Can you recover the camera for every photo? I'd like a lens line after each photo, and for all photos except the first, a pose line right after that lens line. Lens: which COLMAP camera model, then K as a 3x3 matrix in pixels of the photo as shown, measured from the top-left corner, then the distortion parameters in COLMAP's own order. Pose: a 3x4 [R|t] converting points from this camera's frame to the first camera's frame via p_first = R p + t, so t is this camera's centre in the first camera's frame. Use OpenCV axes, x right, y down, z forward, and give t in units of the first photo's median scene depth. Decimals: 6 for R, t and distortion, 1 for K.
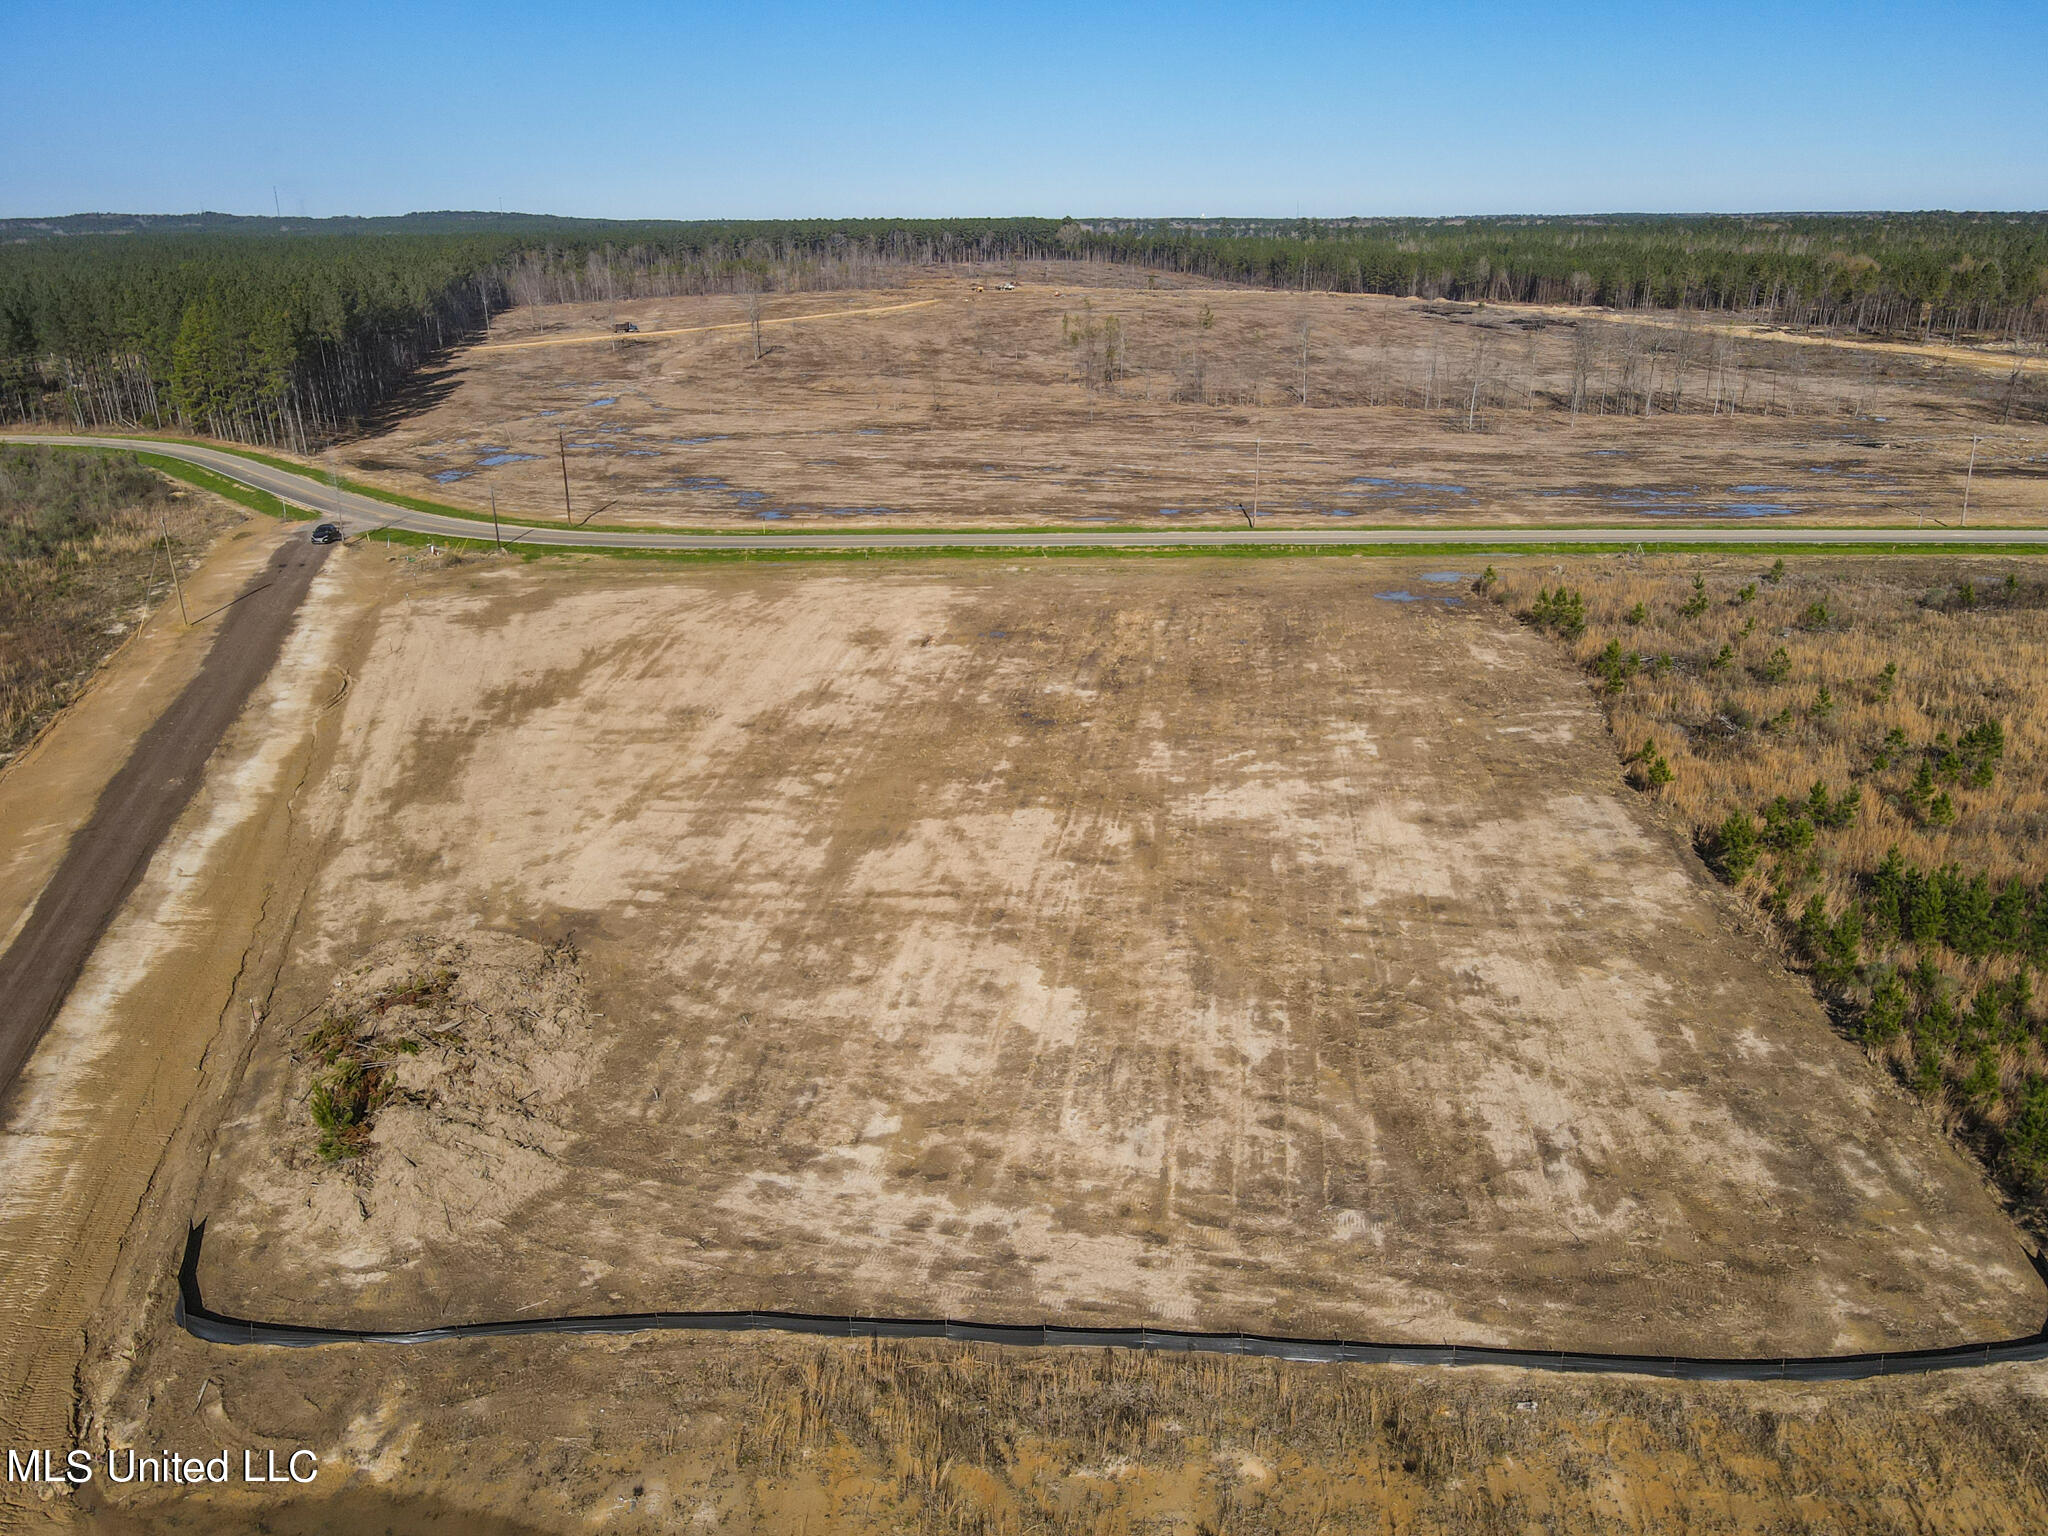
lens RADIAL K [[1503.9, 0, 1025.0], [0, 1503.9, 776.3], [0, 0, 1]] dist [-0.005057, 0.031314]
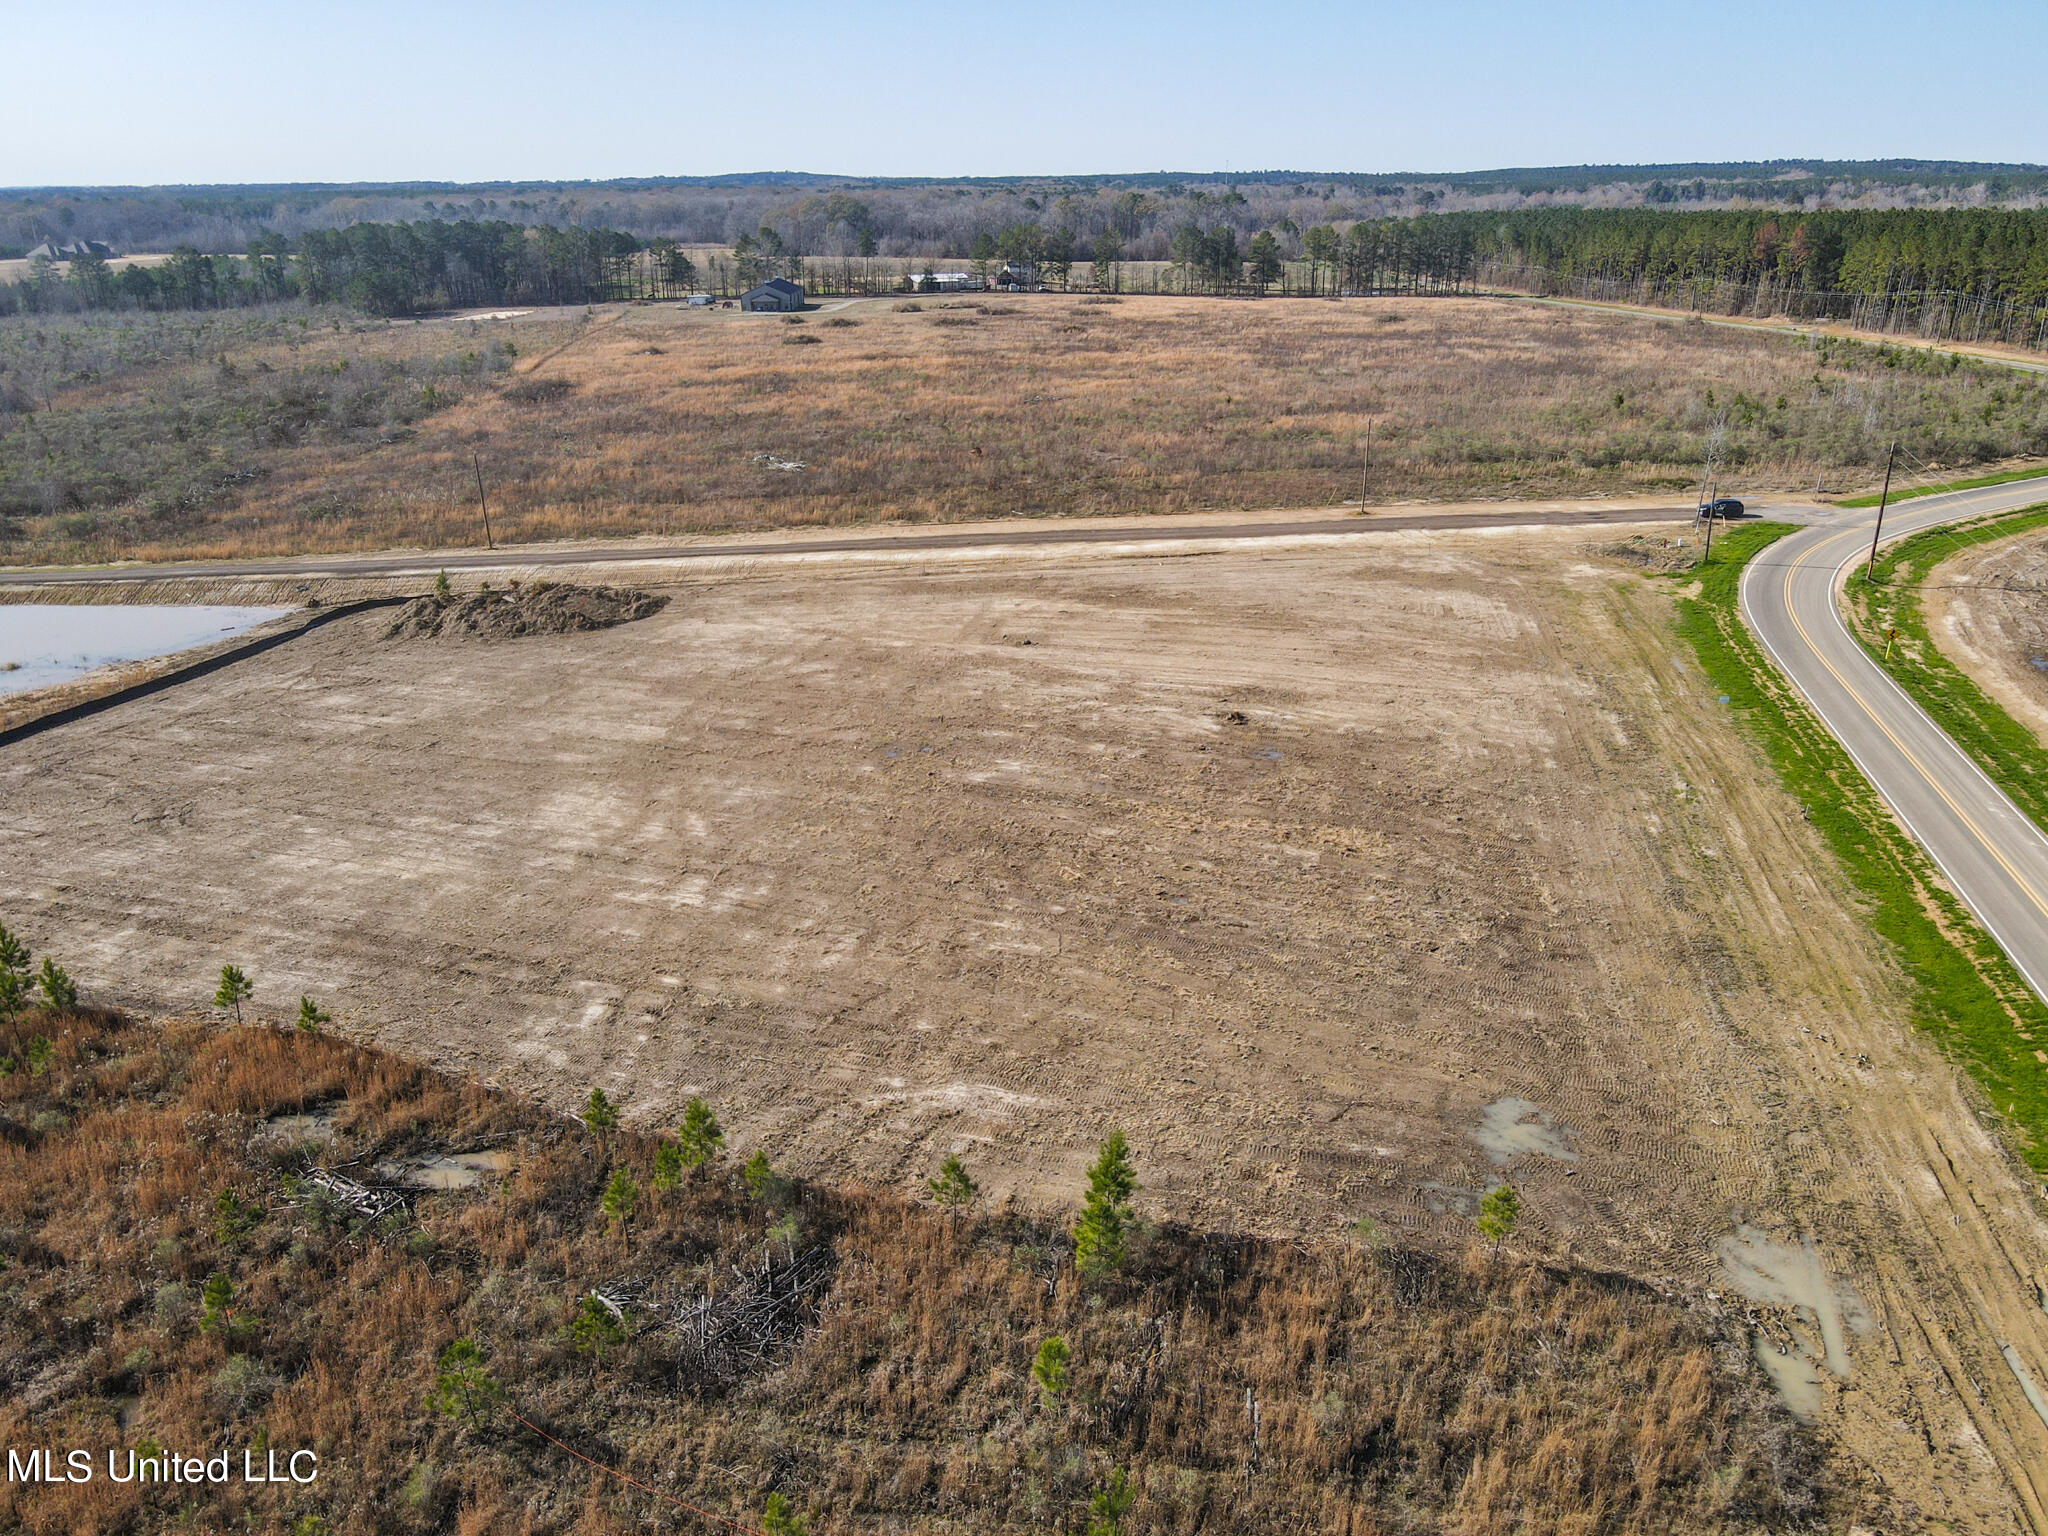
lens RADIAL K [[1503.9, 0, 1029.1], [0, 1503.9, 770.5], [0, 0, 1]] dist [-0.005057, 0.031314]
pose [[-0.237704, 0.365106, -0.900108, 1.161066], [-0.328071, 0.842036, 0.428188, -0.632696], [0.914257, 0.397081, -0.080374, 1.702419]]
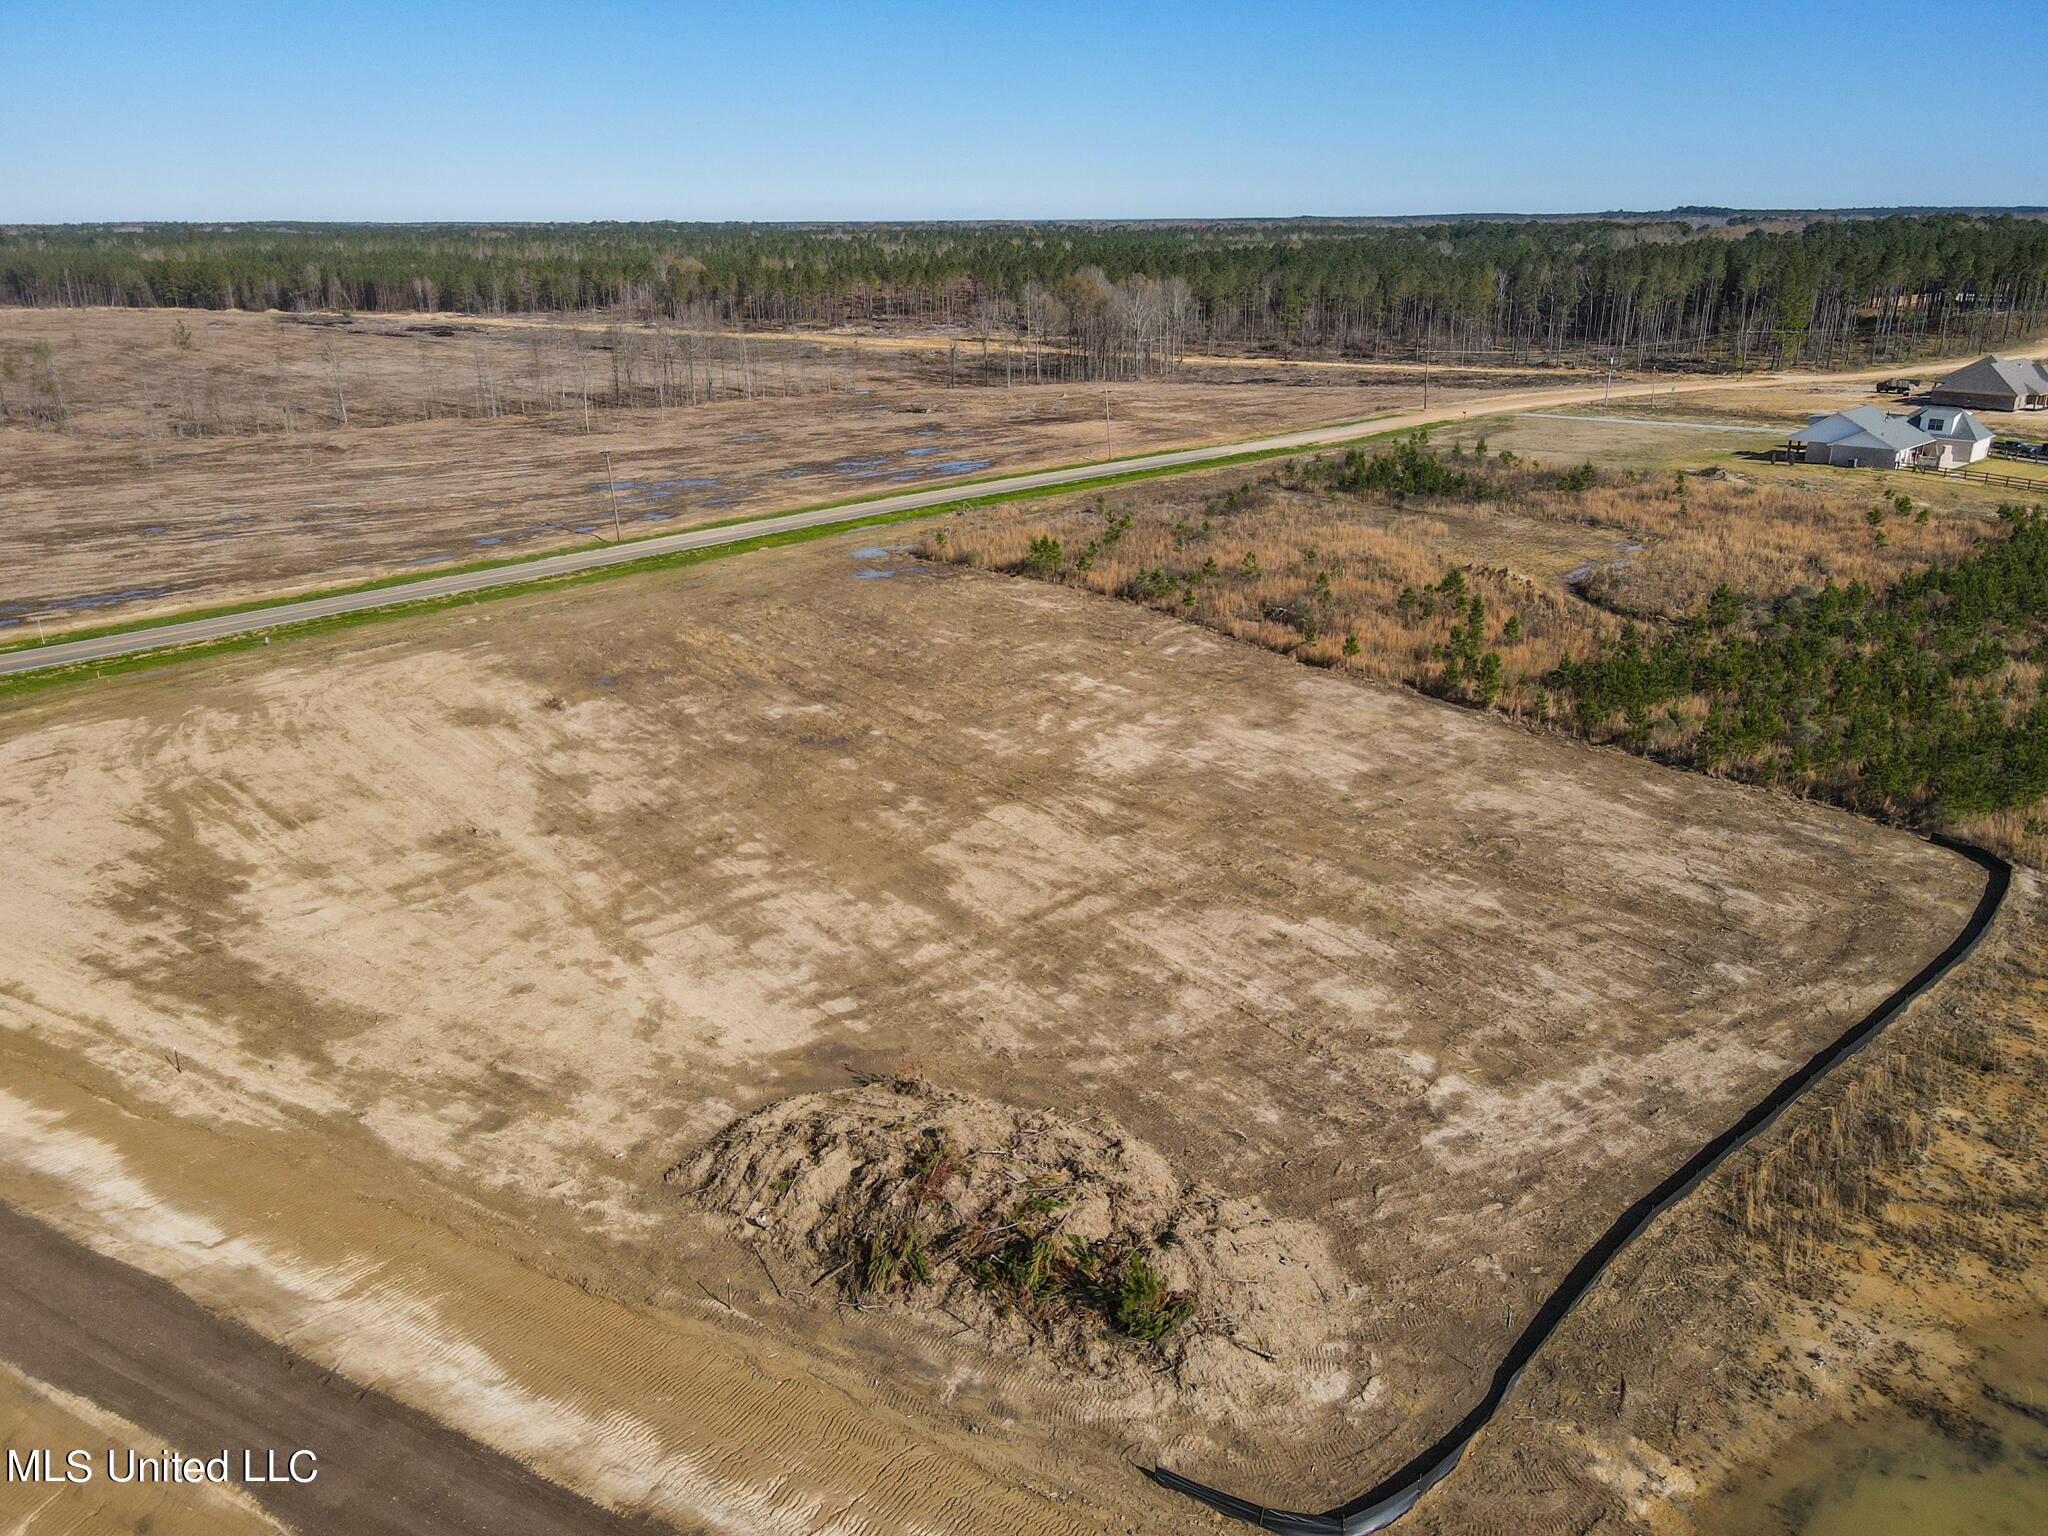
lens RADIAL K [[1503.9, 0, 1027.8], [0, 1503.9, 773.2], [0, 0, 1]] dist [-0.005057, 0.031314]
pose [[0.694591, -0.248578, 0.675095, -0.811563], [0.253207, 0.962834, 0.094007, -0.111258], [-0.673372, 0.105642, 0.731717, 0.342174]]
